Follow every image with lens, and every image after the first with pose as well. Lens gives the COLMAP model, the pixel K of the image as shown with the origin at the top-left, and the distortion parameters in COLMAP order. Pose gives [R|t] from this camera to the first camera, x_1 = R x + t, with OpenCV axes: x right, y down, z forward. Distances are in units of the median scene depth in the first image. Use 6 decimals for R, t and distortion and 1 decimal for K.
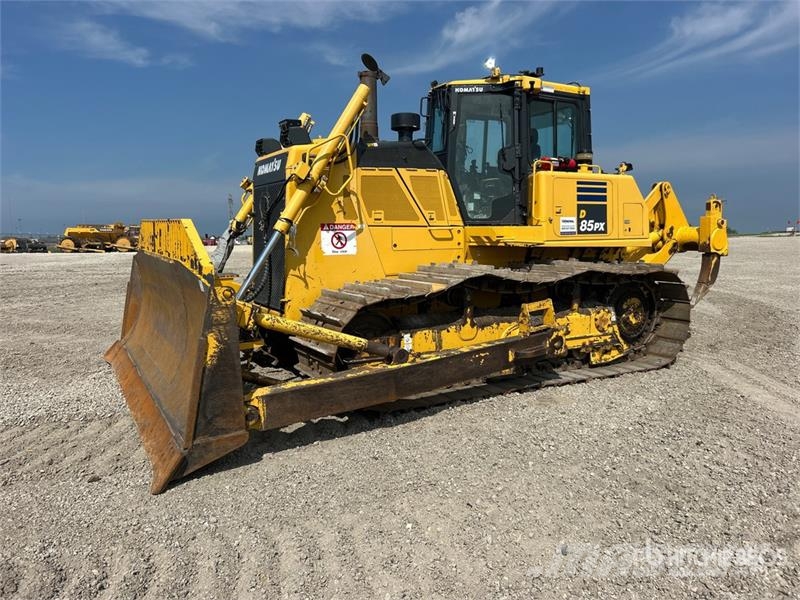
lens RADIAL K [[583.3, 0, 400.0], [0, 583.3, 300.0], [0, 0, 1]] dist [0.051207, -0.084875]
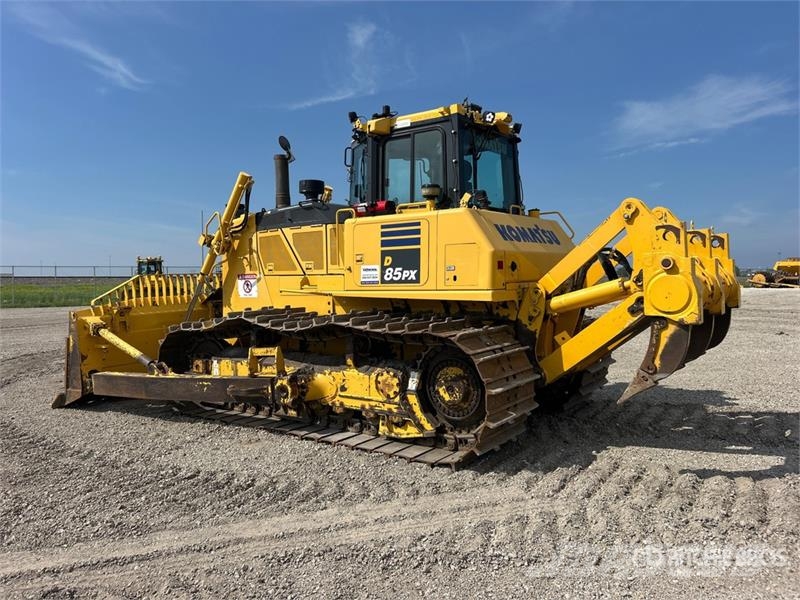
lens RADIAL K [[582.1, 0, 400.0], [0, 582.1, 300.0], [0, 0, 1]] dist [0.115232, -0.001099]
pose [[0.447368, 0.037594, -0.893560, 1.111710], [-0.089695, 0.995965, -0.003005, -0.087544], [0.889841, 0.081492, 0.448934, 0.628571]]
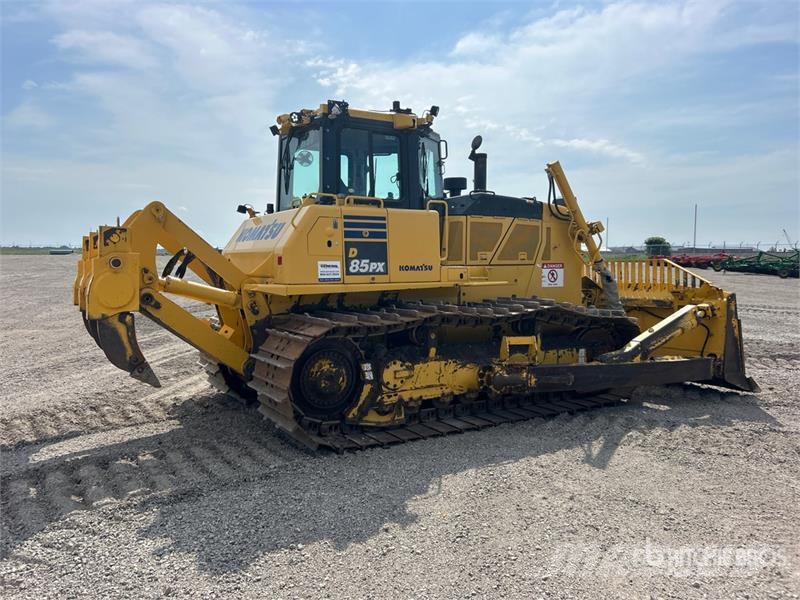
lens RADIAL K [[583.3, 0, 400.0], [0, 583.3, 300.0], [0, 0, 1]] dist [0.051207, -0.084875]
pose [[0.999923, -0.000890, 0.012364, 0.371732], [0.001669, 0.998001, -0.063172, -0.022838], [-0.012283, 0.063188, 0.997926, 0.146326]]
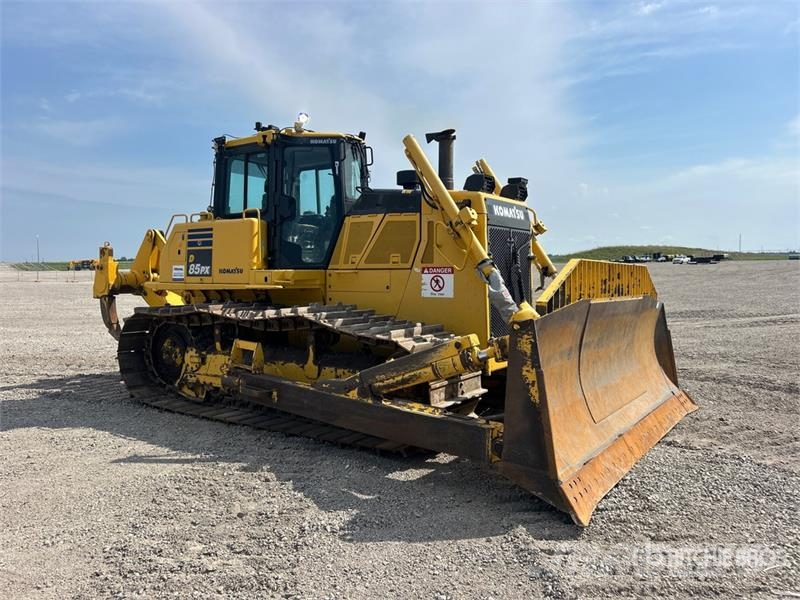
lens RADIAL K [[599.1, 0, 395.9], [0, 599.1, 304.9], [0, 0, 1]] dist [0.066312, -0.069103]
pose [[0.458186, 0.053013, -0.887274, 1.492001], [-0.112220, 0.993682, 0.001420, -0.105757], [0.881744, 0.098920, 0.461241, 0.829140]]
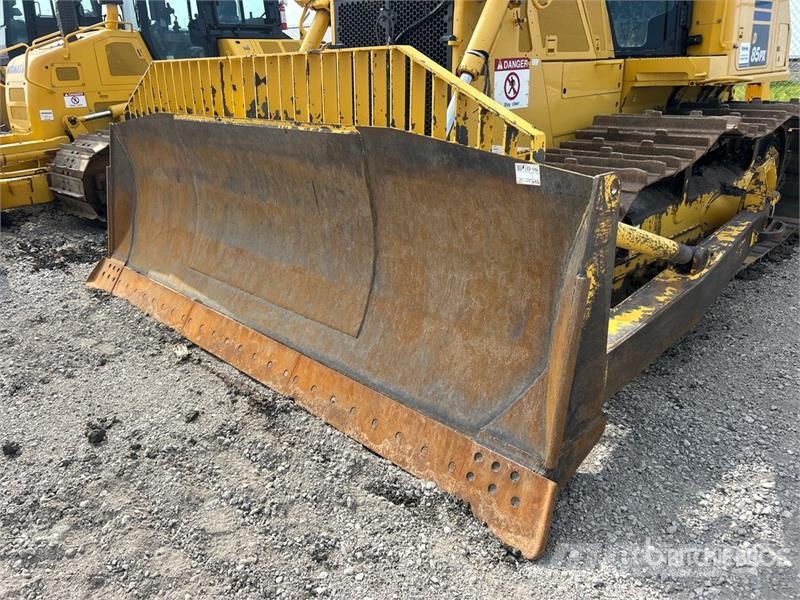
lens RADIAL K [[599.1, 0, 395.9], [0, 599.1, 304.9], [0, 0, 1]] dist [0.066312, -0.069103]
pose [[0.962092, -0.121747, 0.244043, -0.379521], [0.057499, 0.965265, 0.254869, -0.039924], [-0.266595, -0.231175, 0.935674, 0.299287]]
